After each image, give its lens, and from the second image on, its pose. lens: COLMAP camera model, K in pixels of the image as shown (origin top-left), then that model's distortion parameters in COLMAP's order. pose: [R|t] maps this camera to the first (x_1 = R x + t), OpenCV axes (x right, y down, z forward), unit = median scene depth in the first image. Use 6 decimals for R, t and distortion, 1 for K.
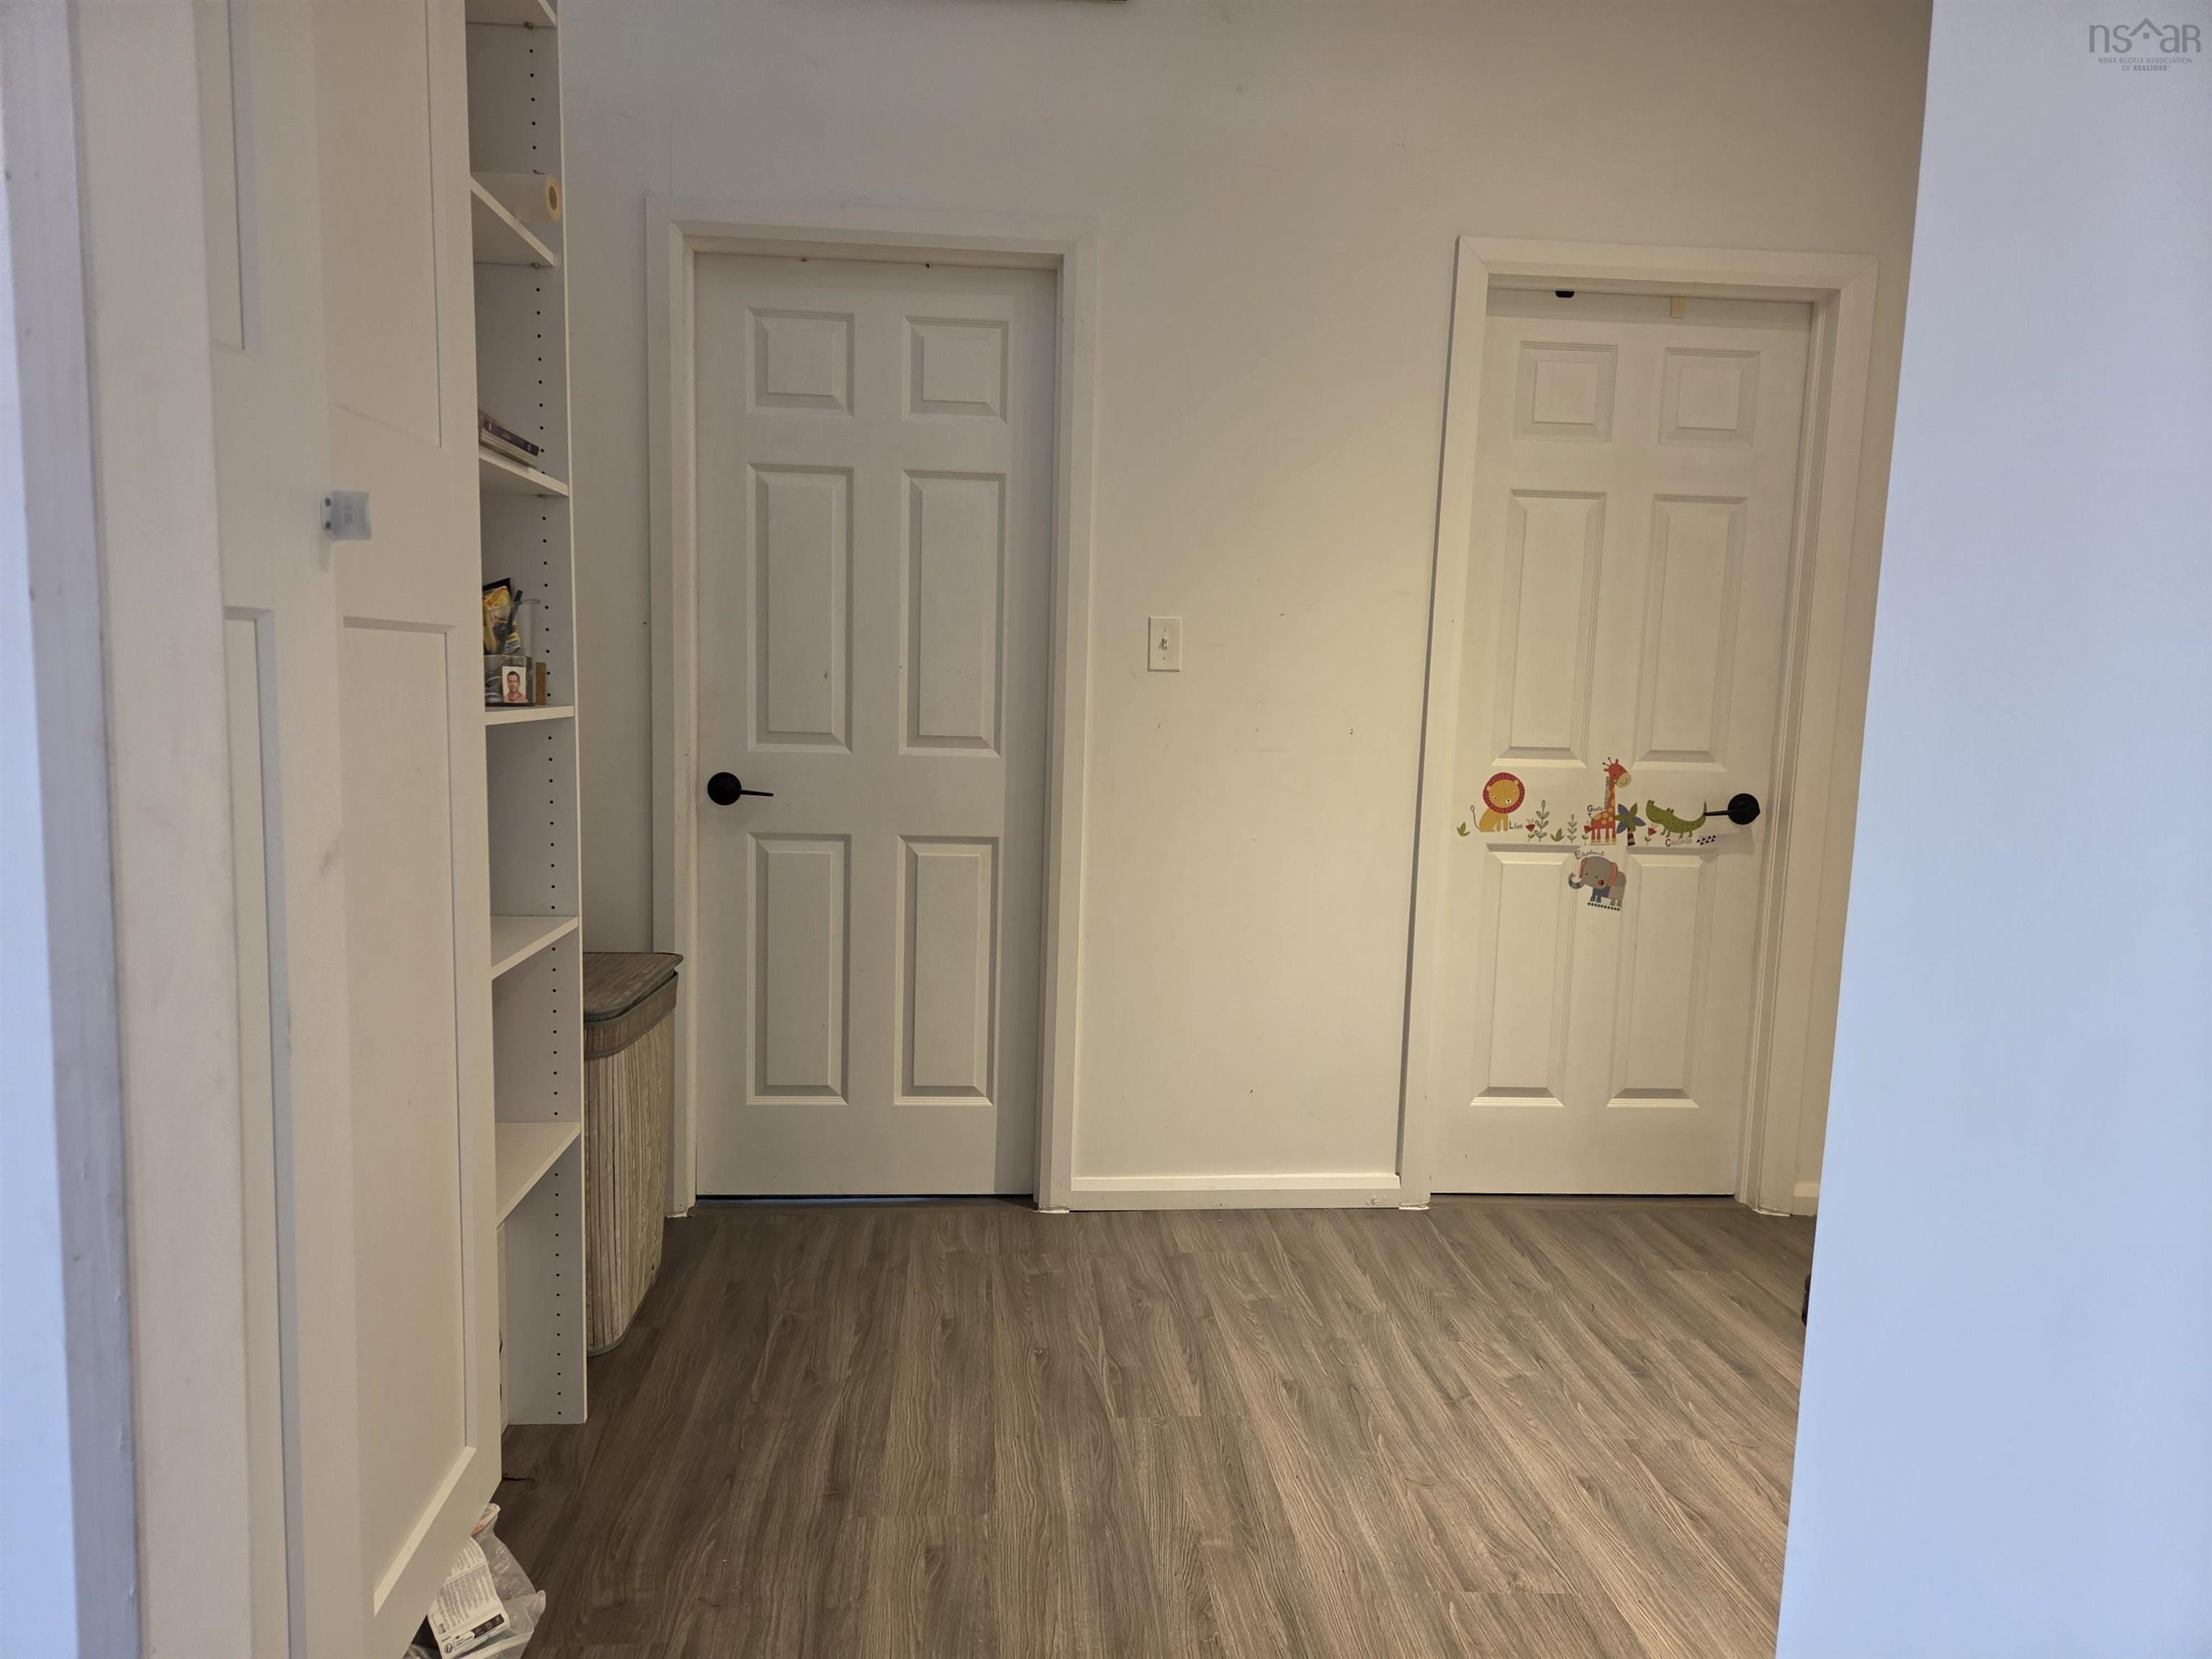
lens RADIAL K [[1472.8, 0, 1091.2], [0, 1472.8, 846.5], [0, 0, 1]] dist [0.059609, -0.048631]
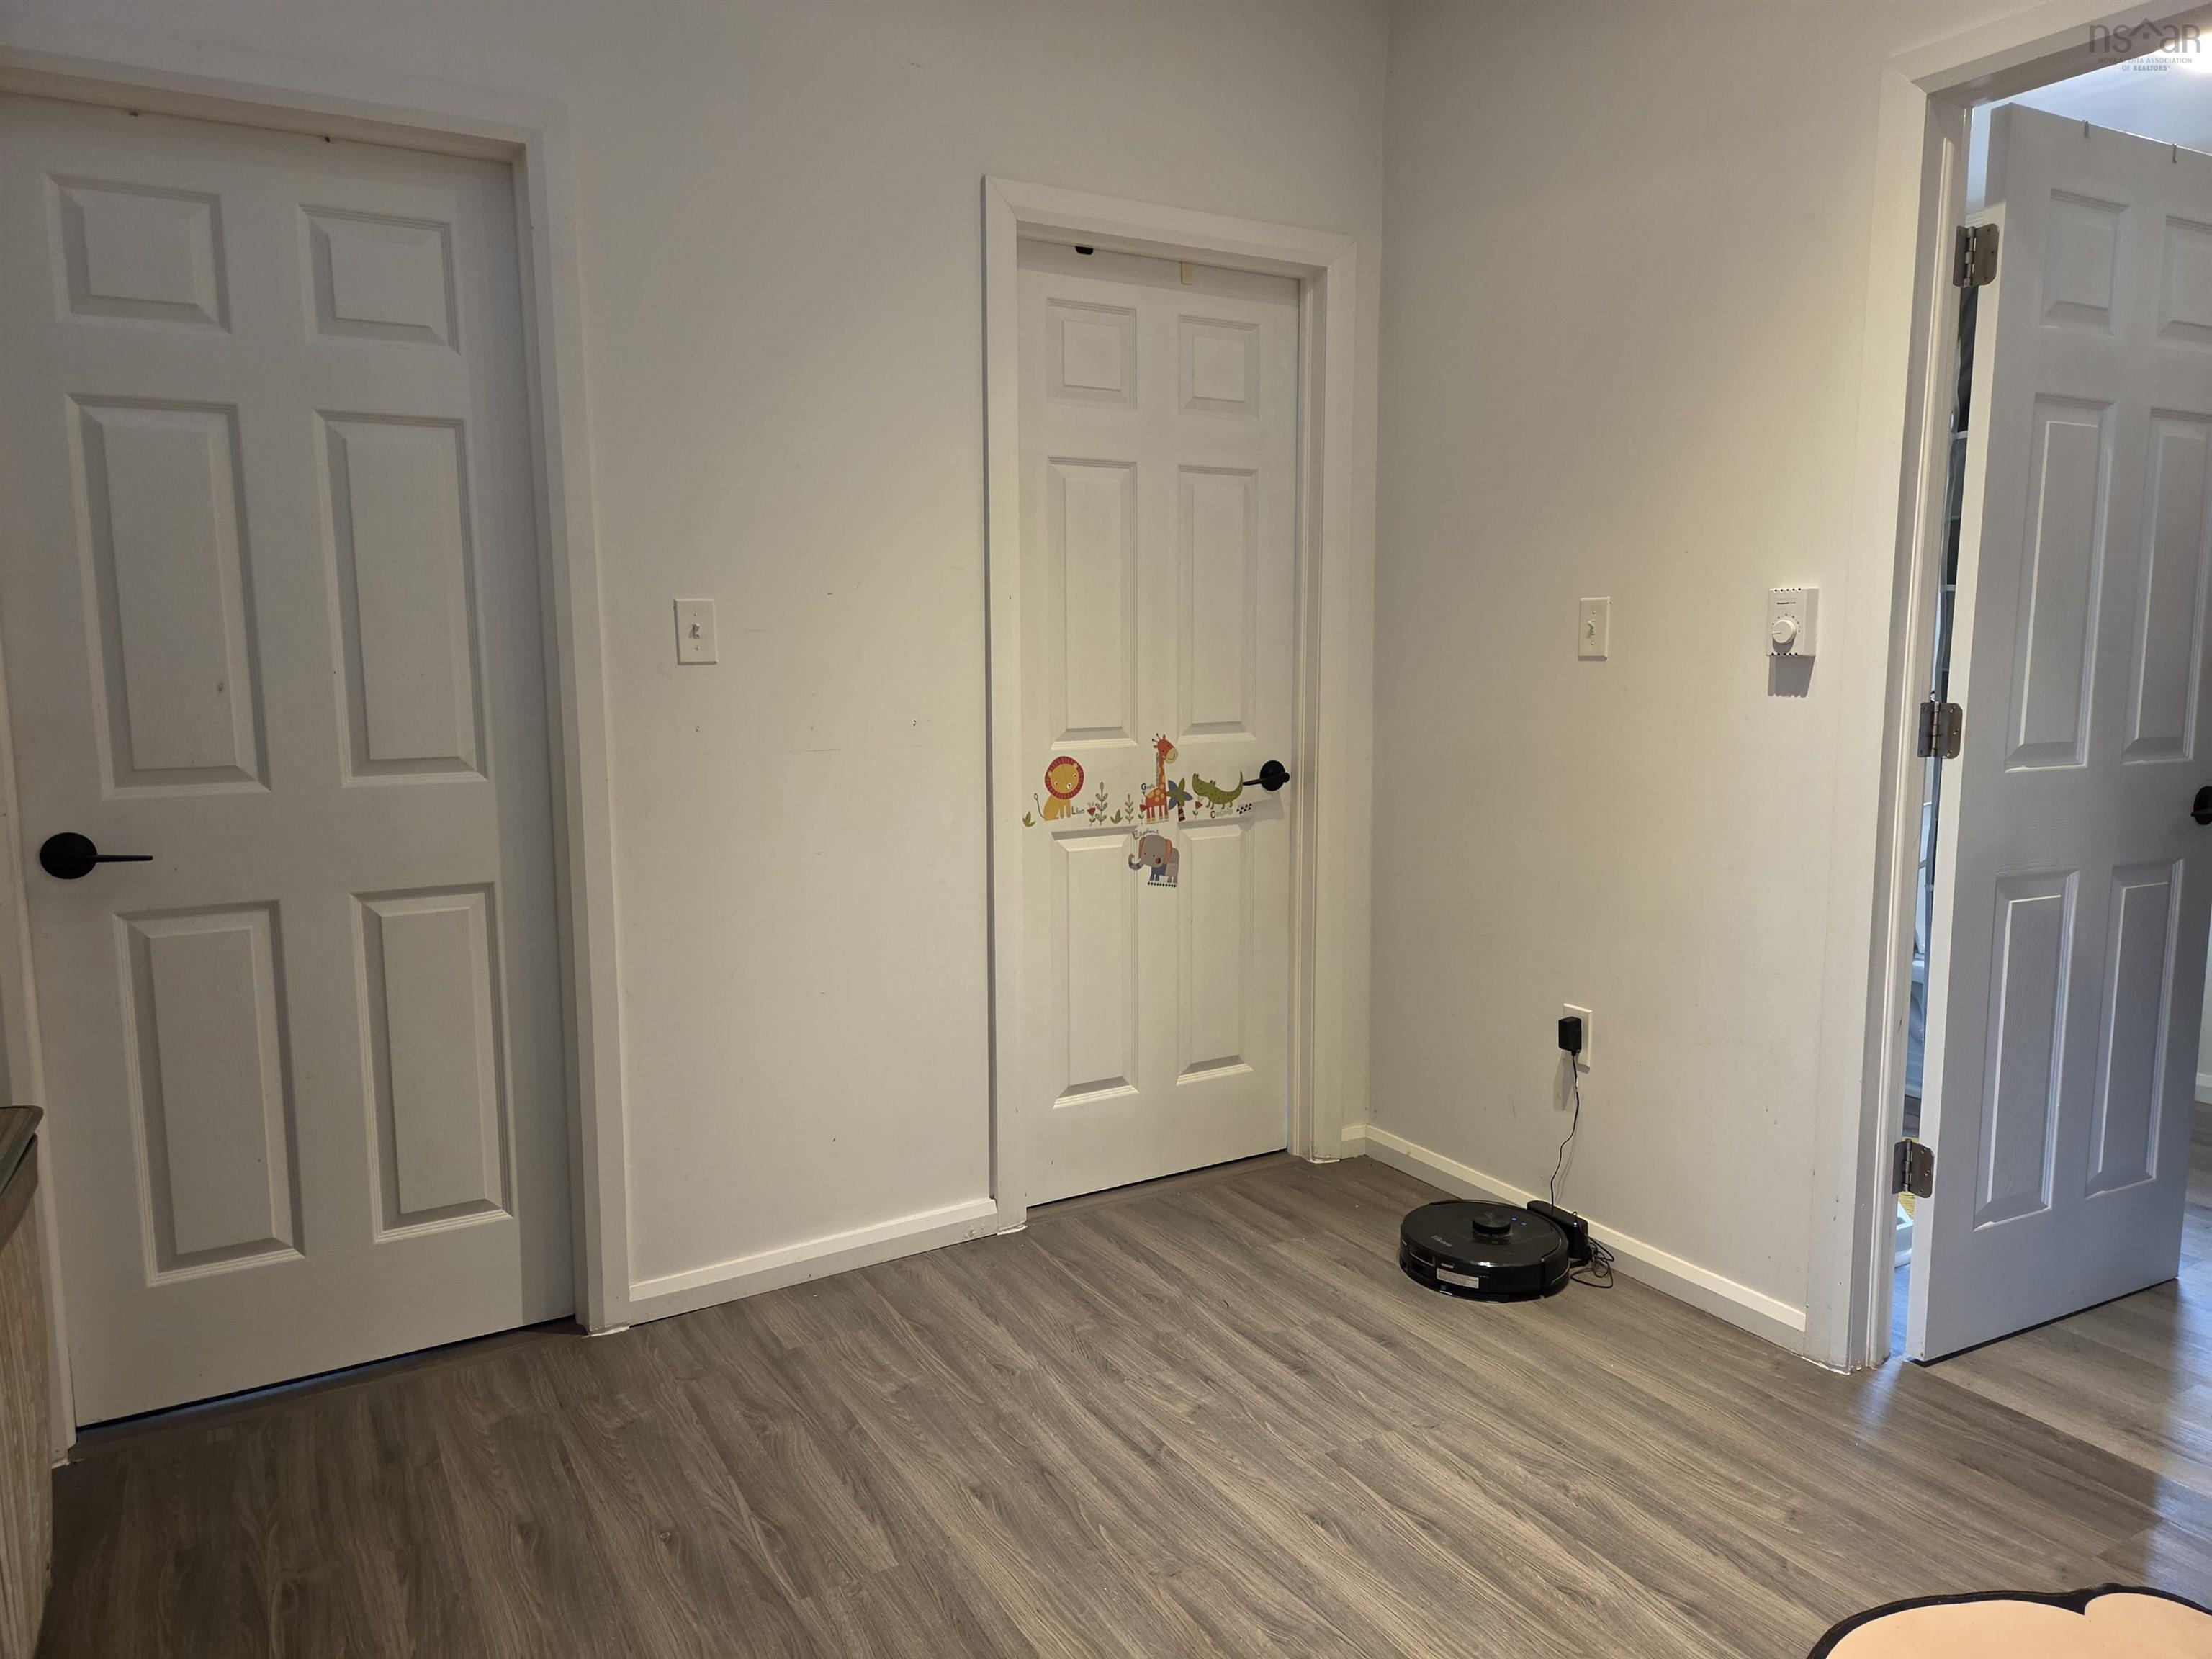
lens RADIAL K [[1472.8, 0, 1111.9], [0, 1472.8, 825.6], [0, 0, 1]] dist [0.059609, -0.048631]
pose [[0.899304, -0.088702, 0.428235, -0.106238], [0.081652, 0.996052, 0.034847, -0.037958], [-0.429635, 0.003628, 0.902995, 0.142576]]
